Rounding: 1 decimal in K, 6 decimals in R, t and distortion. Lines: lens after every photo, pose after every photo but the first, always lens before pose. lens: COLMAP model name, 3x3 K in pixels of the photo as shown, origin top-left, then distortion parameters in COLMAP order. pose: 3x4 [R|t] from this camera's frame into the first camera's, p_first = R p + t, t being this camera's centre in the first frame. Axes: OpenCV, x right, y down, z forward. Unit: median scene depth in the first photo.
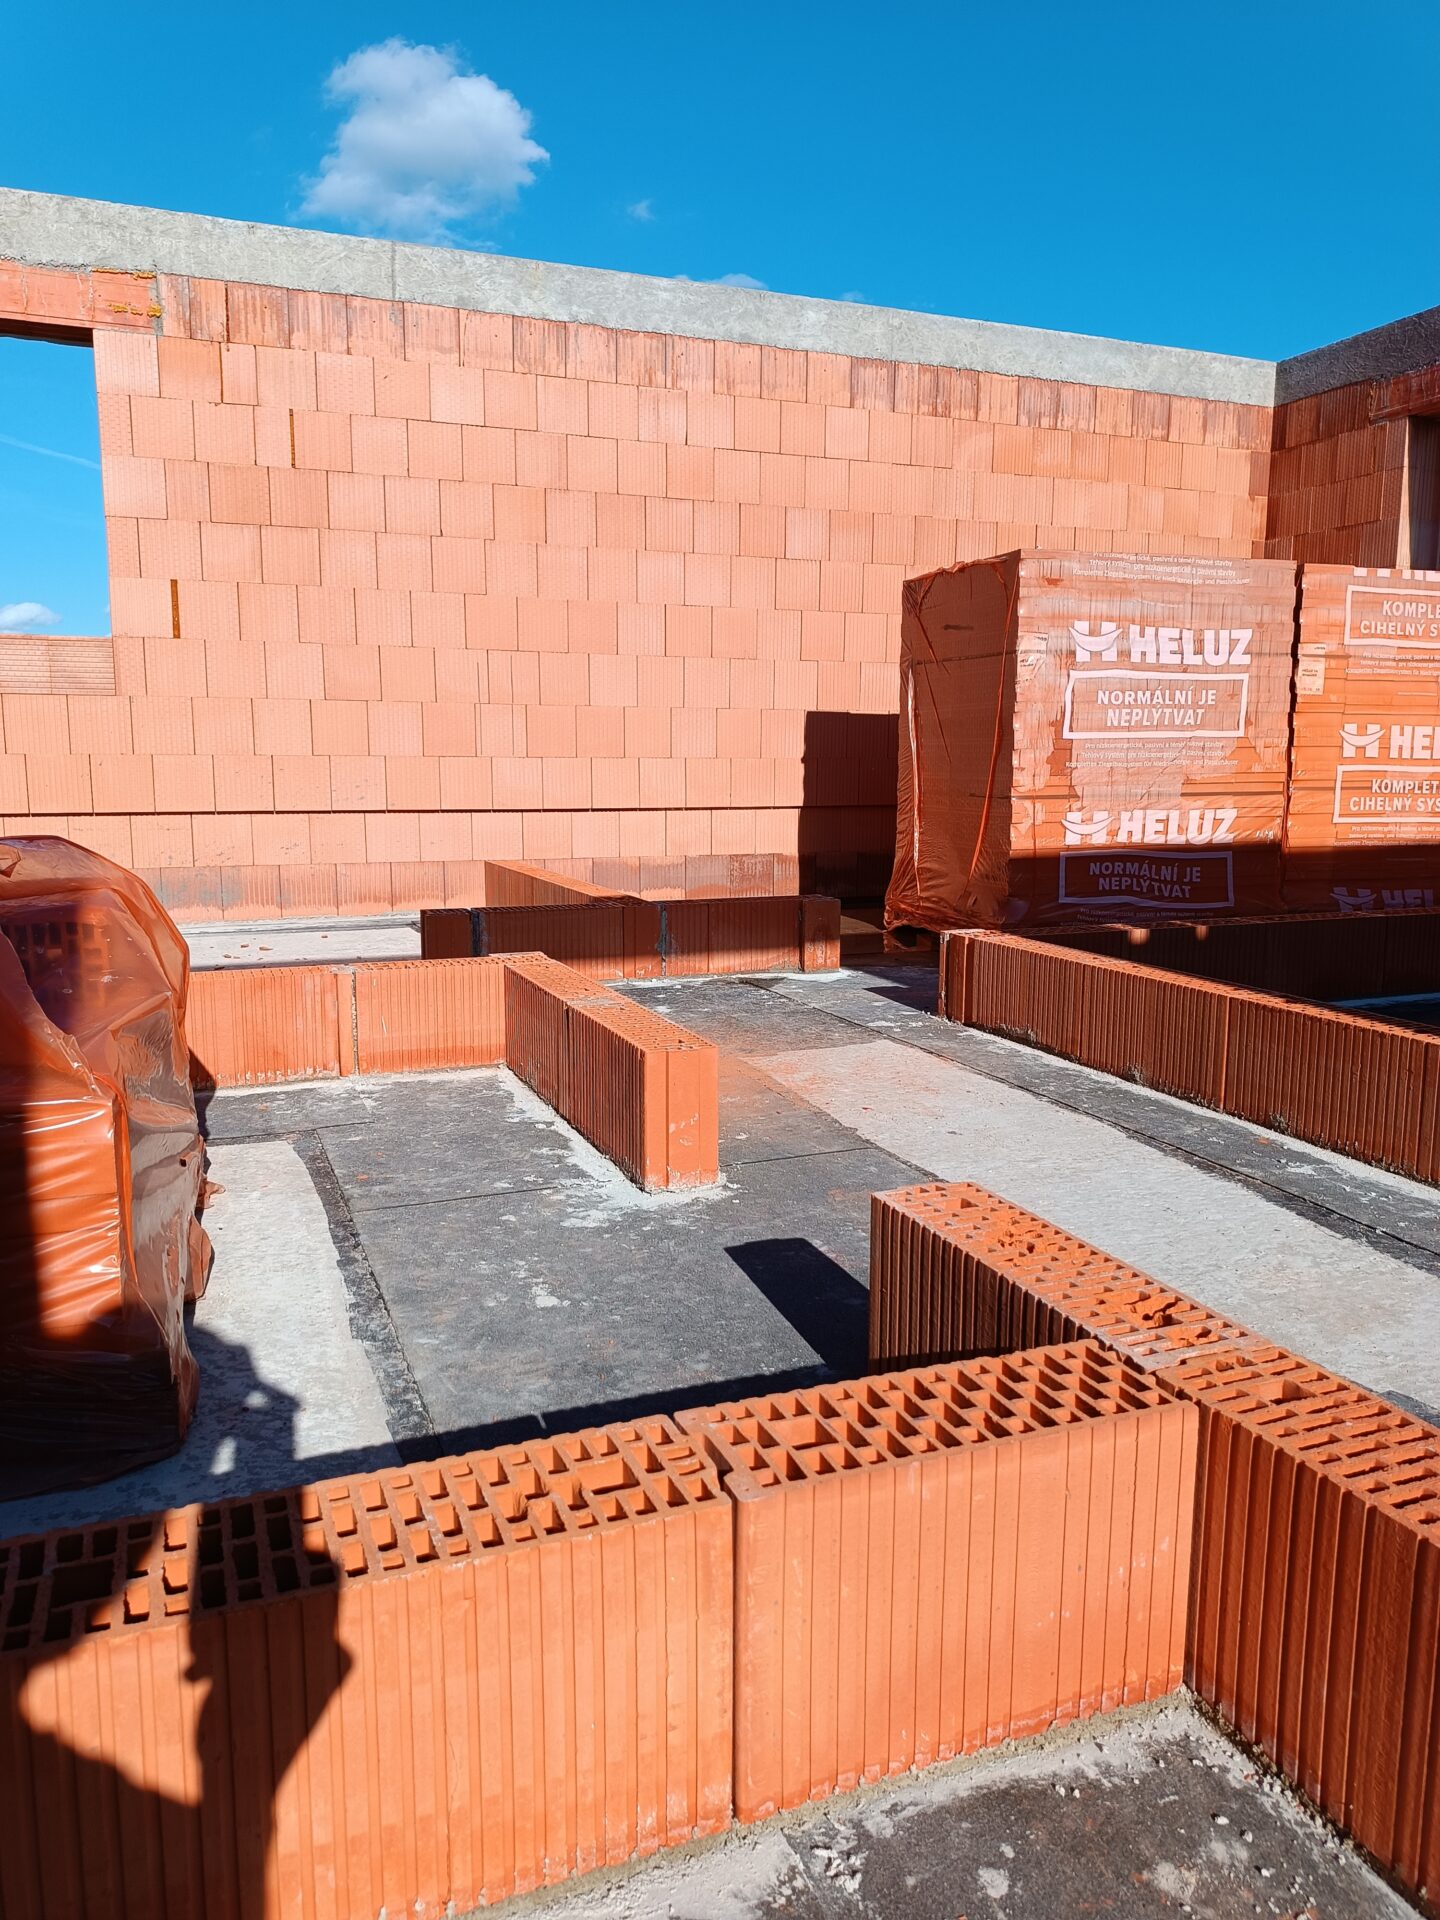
lens RADIAL K [[1354.7, 0, 719.9], [0, 1354.7, 964.3], [0, 0, 1]] dist [0.118687, -0.235426]
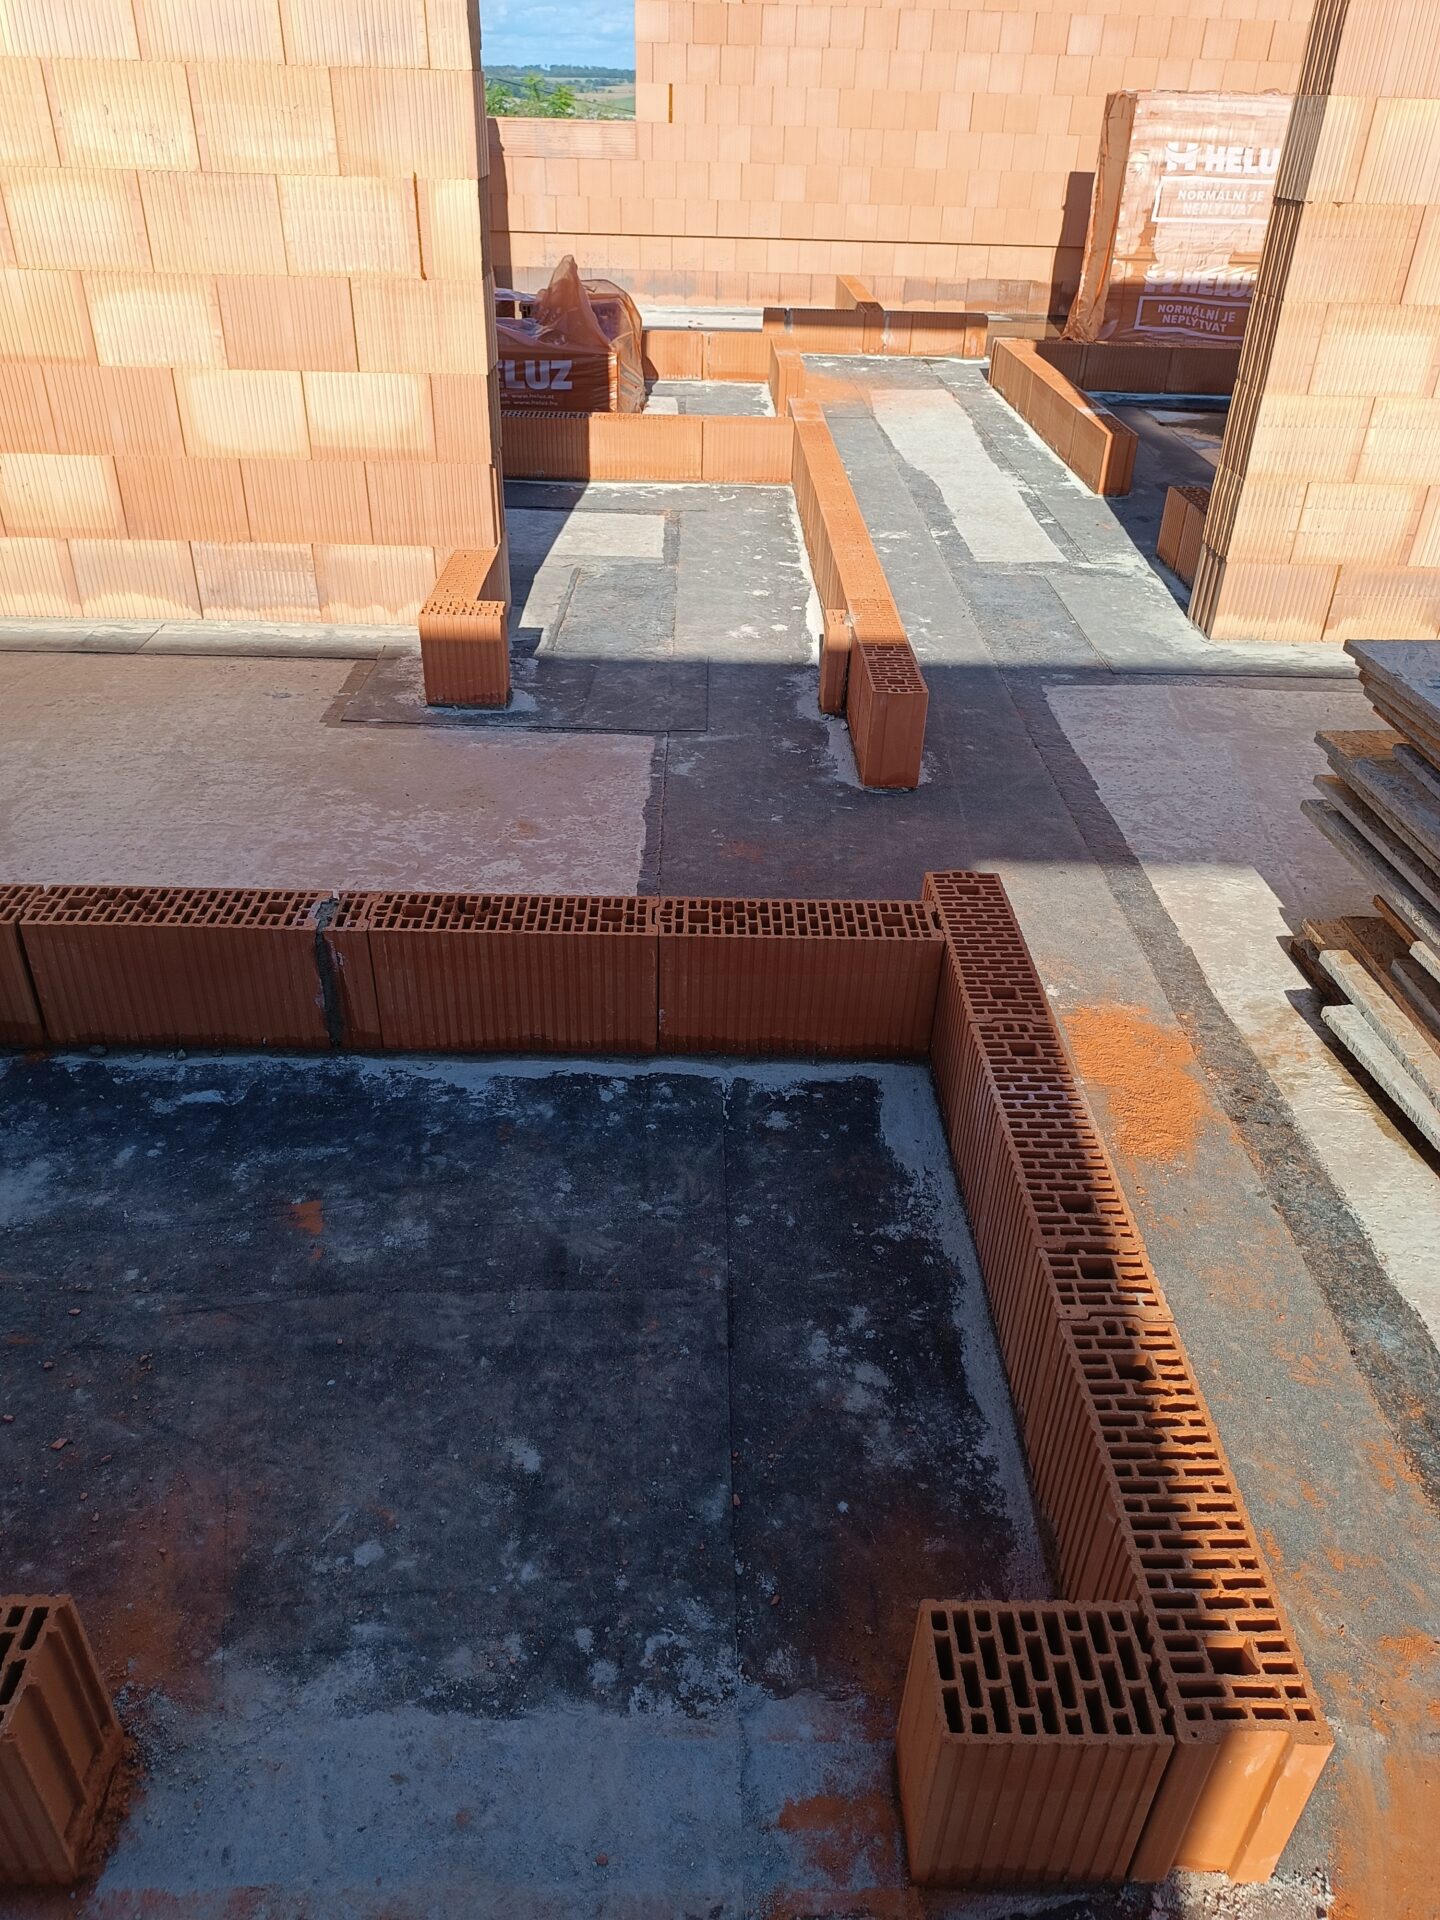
lens RADIAL K [[1366.1, 0, 722.3], [0, 1366.1, 960.0], [0, 0, 1]] dist [0.044906, -0.056408]
pose [[0.933633, 0.210472, -0.289880, 0.418108], [-0.078612, 0.909850, 0.407422, 0.010763], [0.349499, -0.357594, 0.866012, -0.917969]]
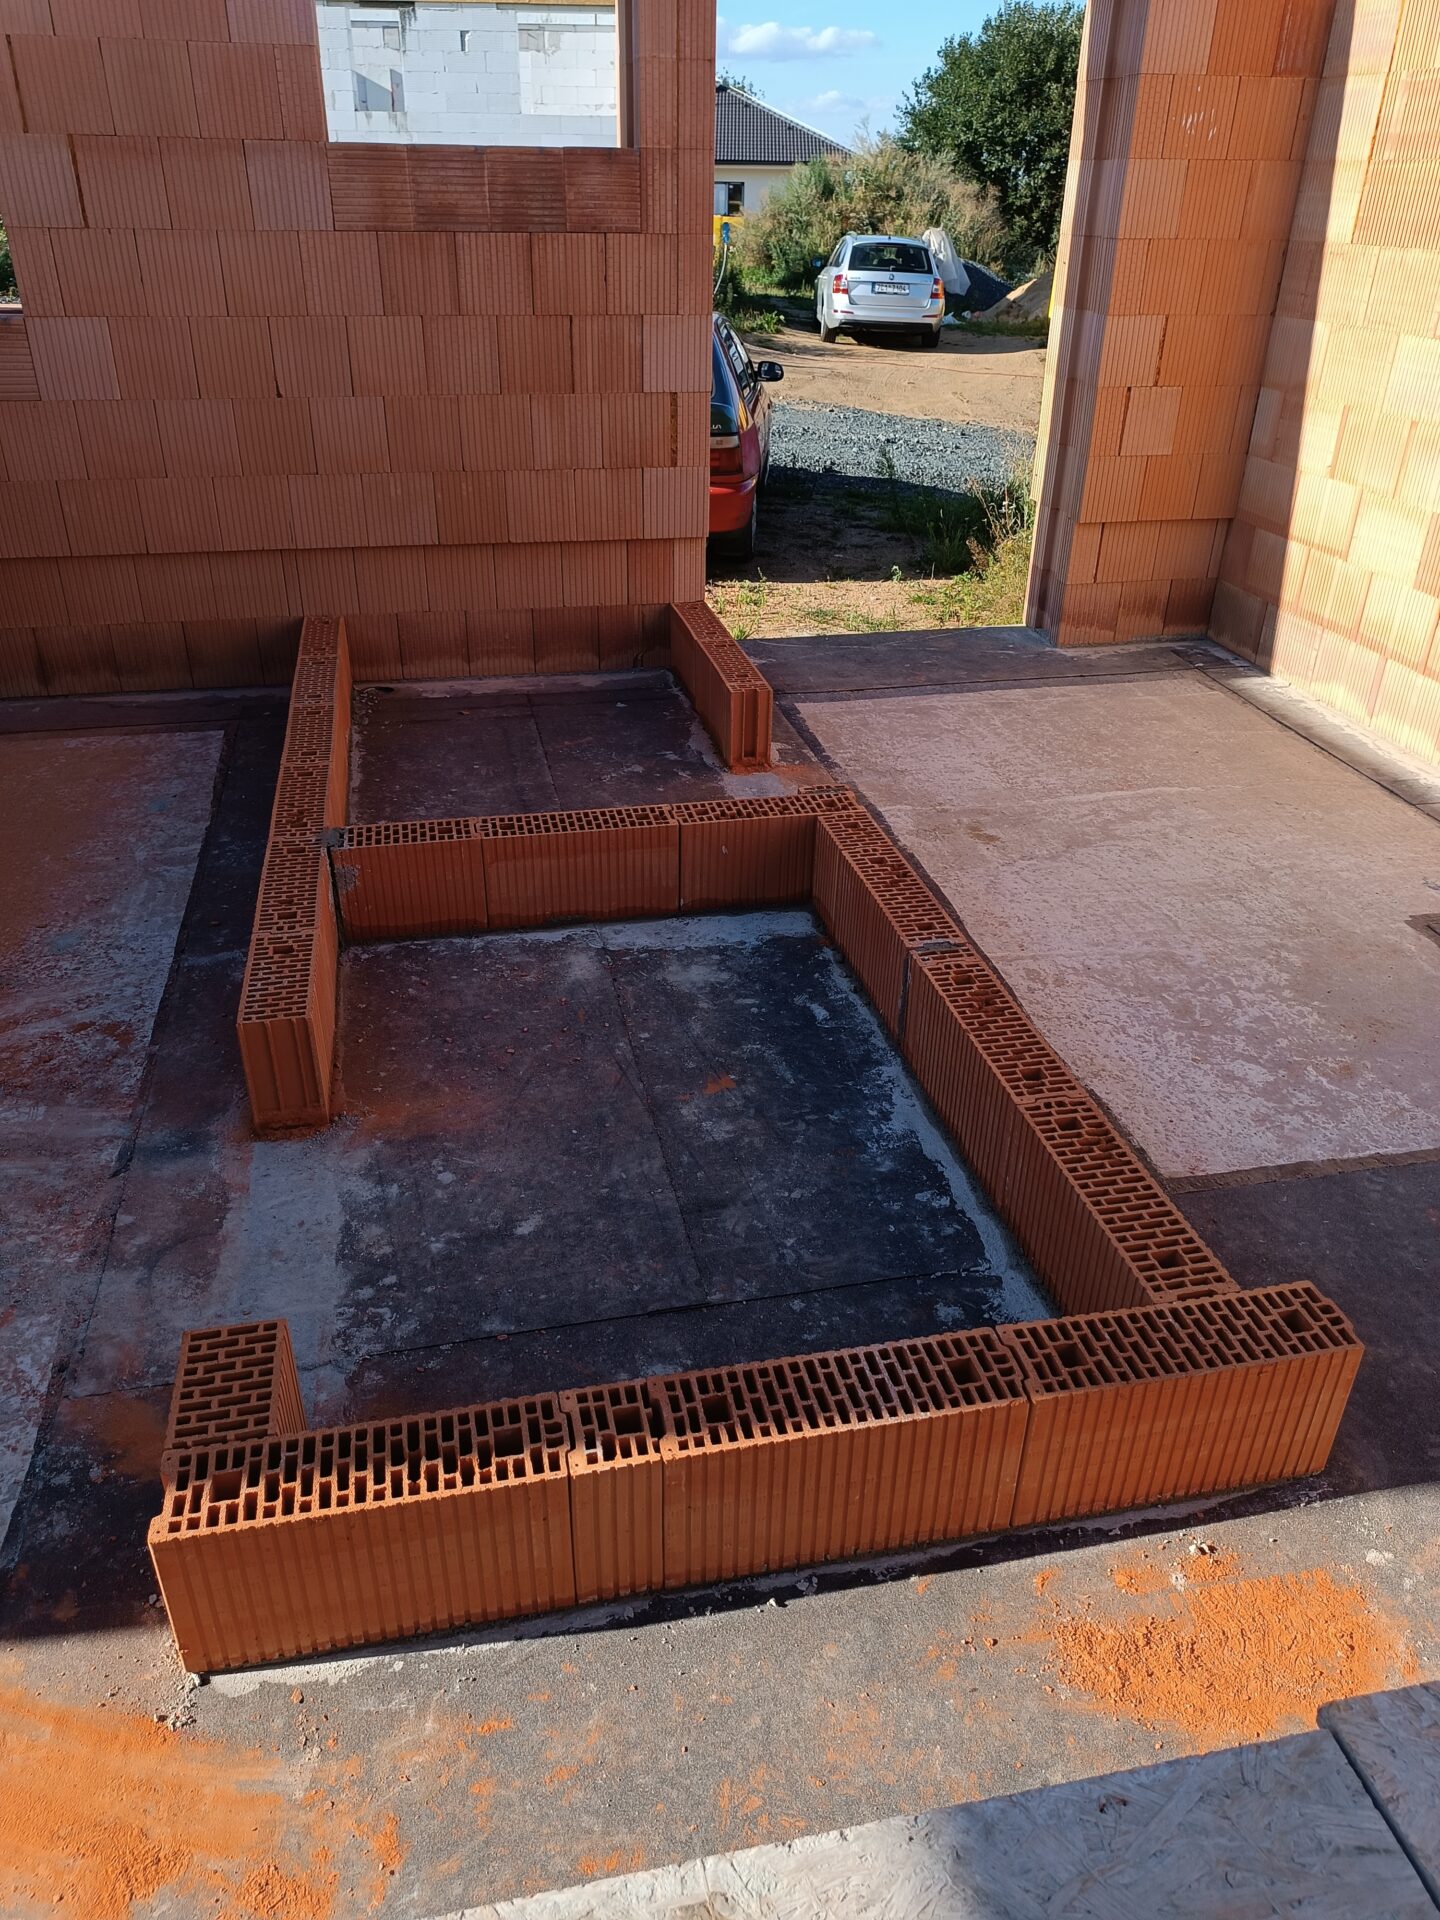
lens RADIAL K [[1365.9, 0, 712.6], [0, 1365.9, 959.9], [0, 0, 1]] dist [0.078428, -0.153192]
pose [[-0.170841, 0.479007, -0.861026, 0.642870], [-0.160930, 0.848572, 0.504010, -0.063854], [0.972067, 0.224671, -0.067885, -0.630965]]
